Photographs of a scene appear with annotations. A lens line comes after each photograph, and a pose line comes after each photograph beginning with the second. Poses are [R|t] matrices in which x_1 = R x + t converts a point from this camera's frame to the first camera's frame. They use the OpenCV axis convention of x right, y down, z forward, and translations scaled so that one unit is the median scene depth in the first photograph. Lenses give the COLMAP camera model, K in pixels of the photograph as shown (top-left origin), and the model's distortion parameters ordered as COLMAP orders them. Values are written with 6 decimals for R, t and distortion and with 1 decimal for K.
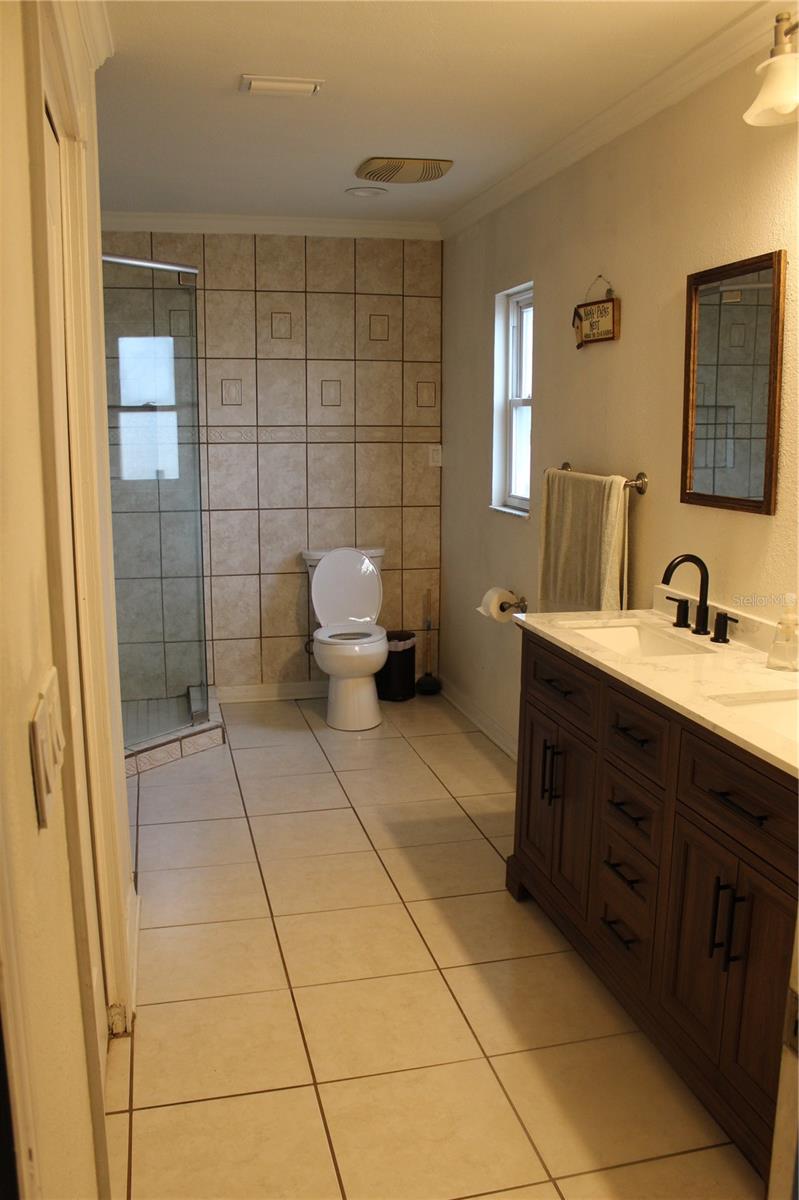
lens RADIAL K [[1002.2, 0, 401.1], [0, 1002.2, 613.6], [0, 0, 1]] dist [-0.161430, 0.148101]
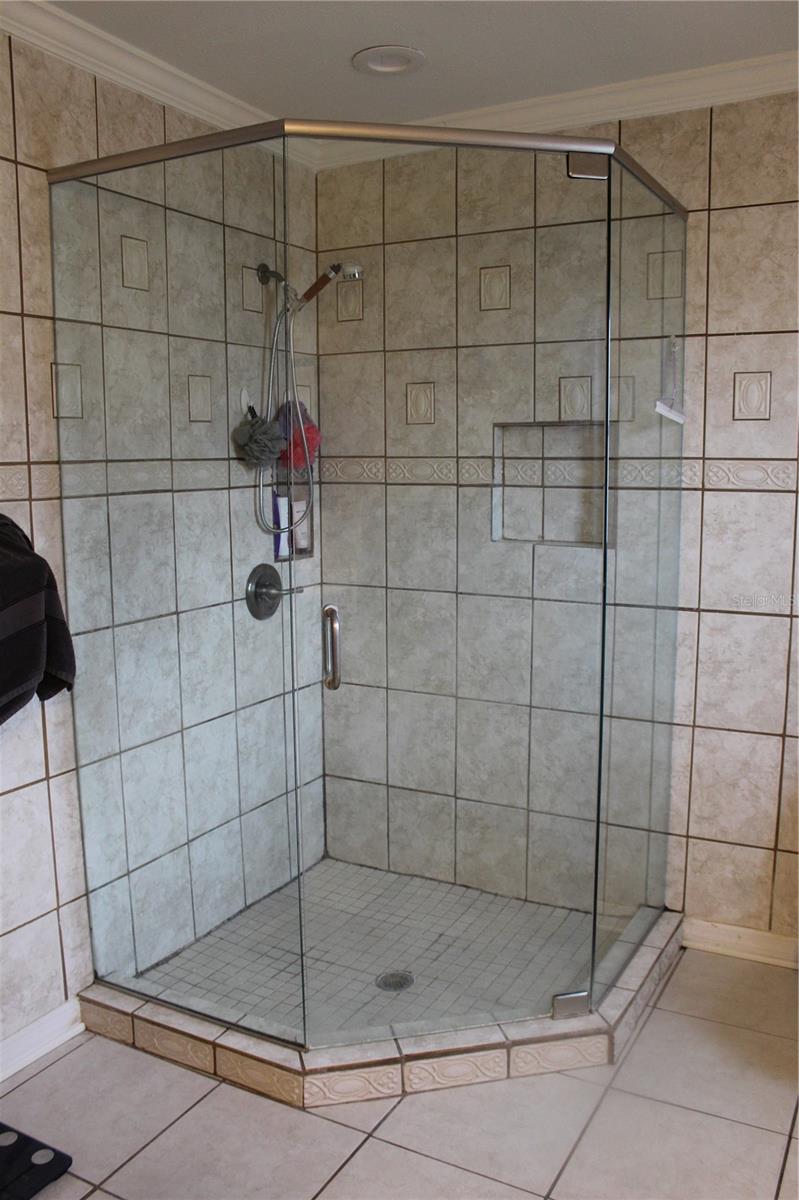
lens RADIAL K [[1002.2, 0, 401.1], [0, 1002.2, 613.6], [0, 0, 1]] dist [-0.161430, 0.148101]
pose [[0.736983, 0.094019, -0.669340, 0.055514], [-0.118272, 0.992938, 0.009249, -0.089467], [0.665483, 0.072348, 0.742898, 0.491359]]
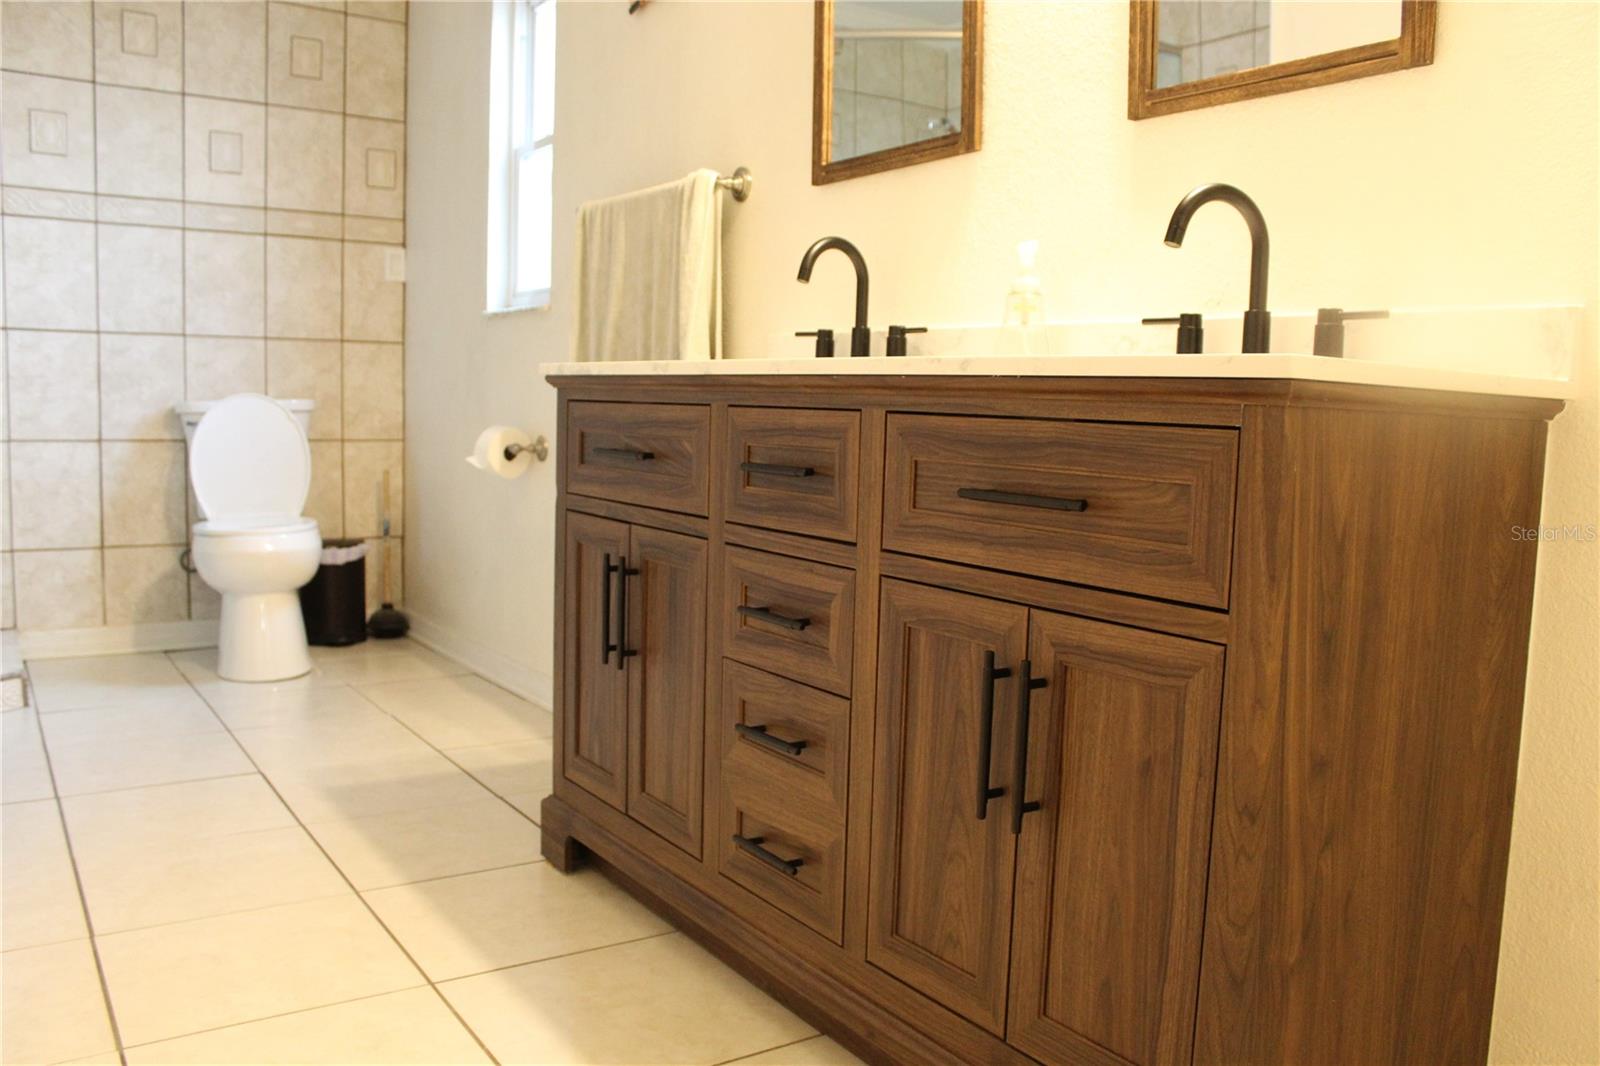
lens RADIAL K [[1336.2, 0, 818.4], [0, 1336.2, 530.6], [0, 0, 1]] dist [-0.161430, 0.148101]
pose [[0.939588, -0.013673, 0.342035, -0.000641], [0.041198, 0.996456, -0.073339, 0.094093], [-0.339820, 0.082999, 0.936821, 0.135384]]
